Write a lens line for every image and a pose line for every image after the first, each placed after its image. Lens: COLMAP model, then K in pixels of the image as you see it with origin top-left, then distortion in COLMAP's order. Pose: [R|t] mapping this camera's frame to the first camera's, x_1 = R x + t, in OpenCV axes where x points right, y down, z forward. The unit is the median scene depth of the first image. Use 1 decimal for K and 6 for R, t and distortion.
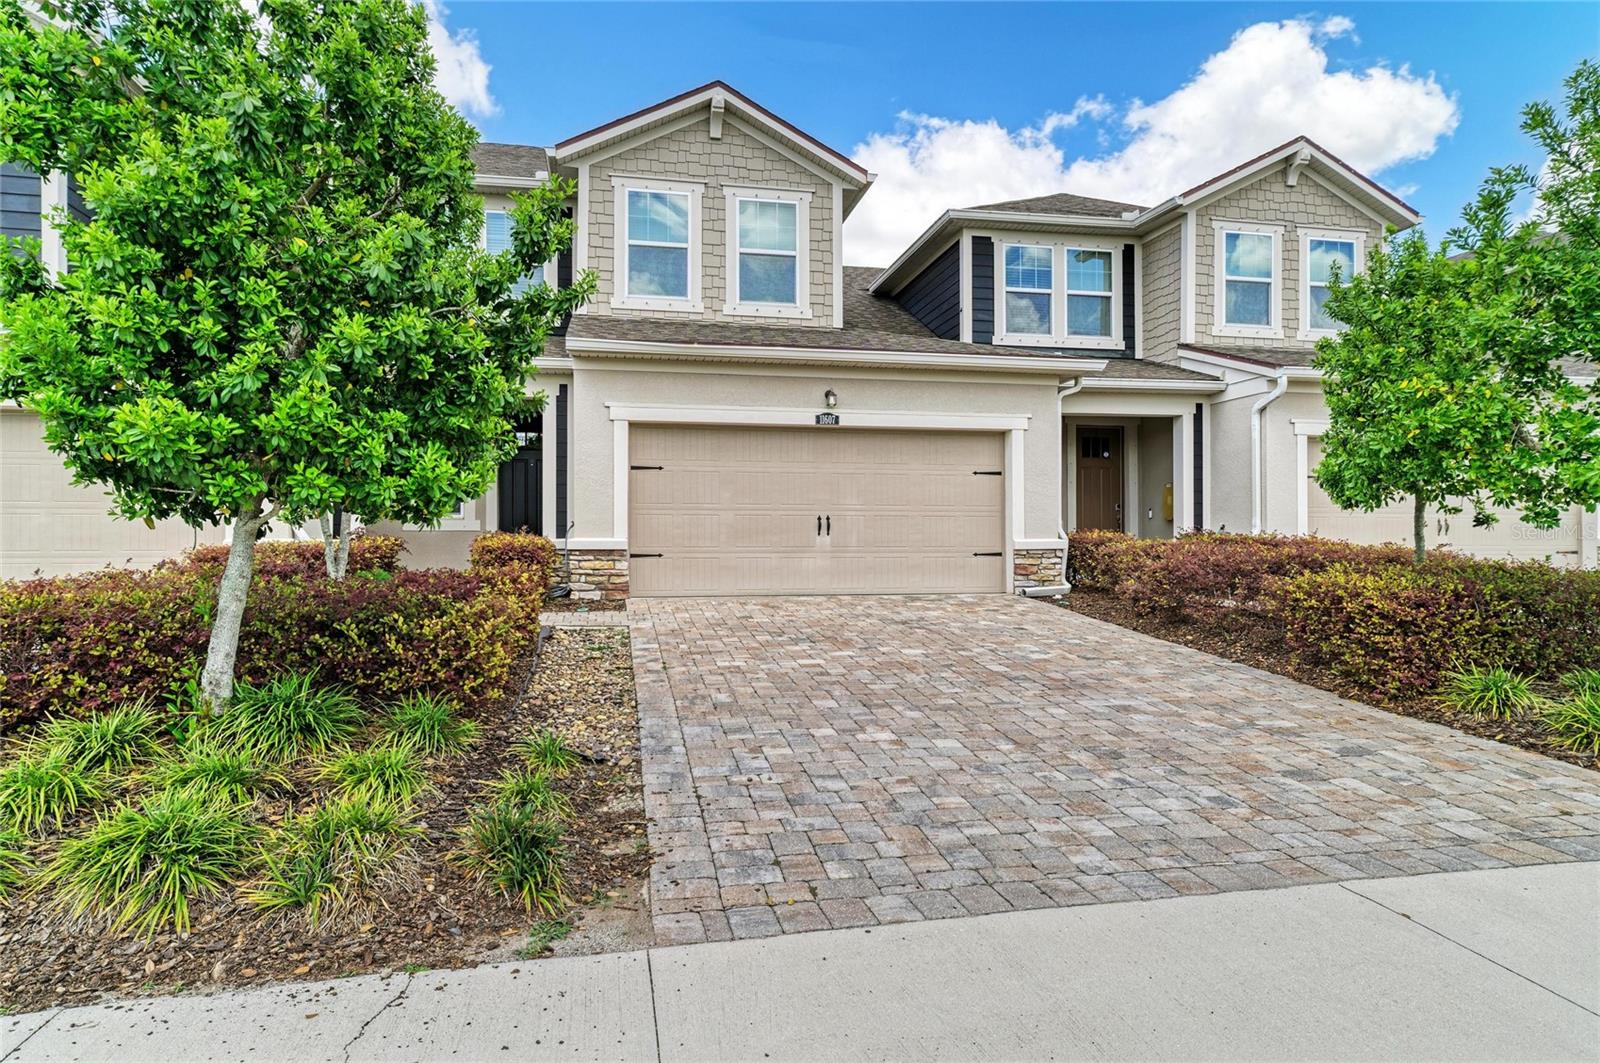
lens RADIAL K [[921.9, 0, 799.3], [0, 921.9, 527.7], [0, 0, 1]] dist [0.008908, -0.003156]
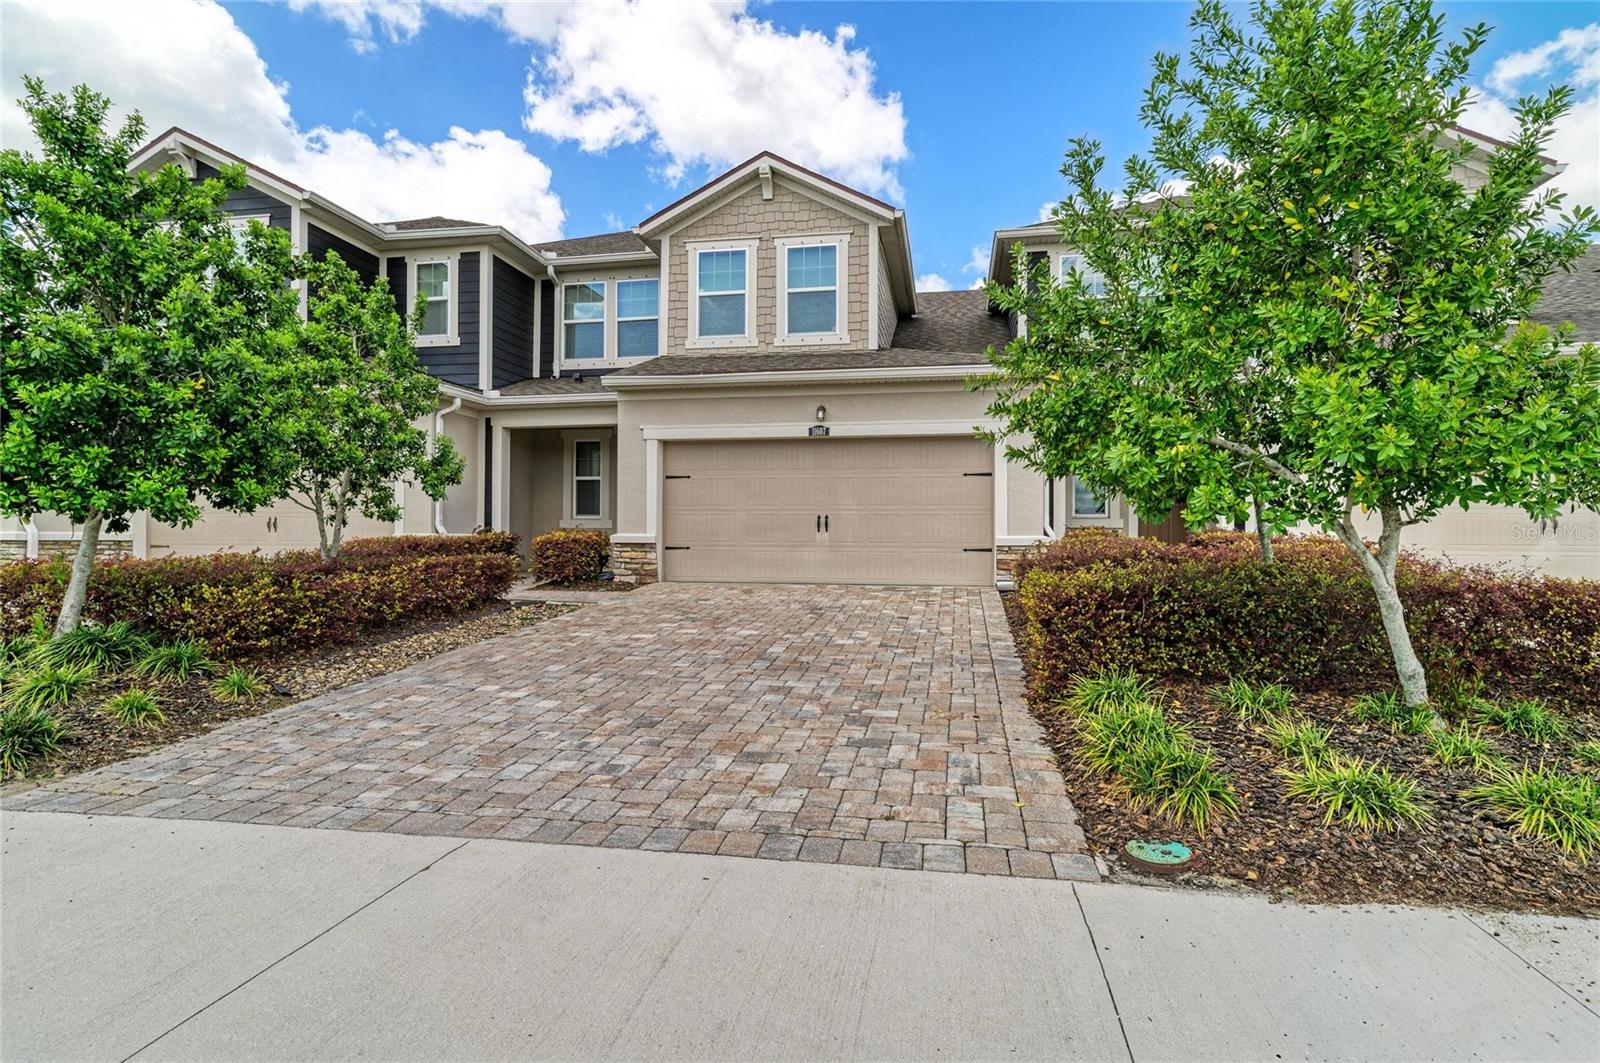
lens RADIAL K [[789.0, 0, 802.1], [0, 789.0, 532.2], [0, 0, 1]] dist [-0.001119, 0.001171]
pose [[0.933993, 0.001775, -0.357286, 0.364933], [0.001052, 0.999970, 0.007717, 0.001061], [0.357289, -0.007584, 0.933963, 0.069914]]
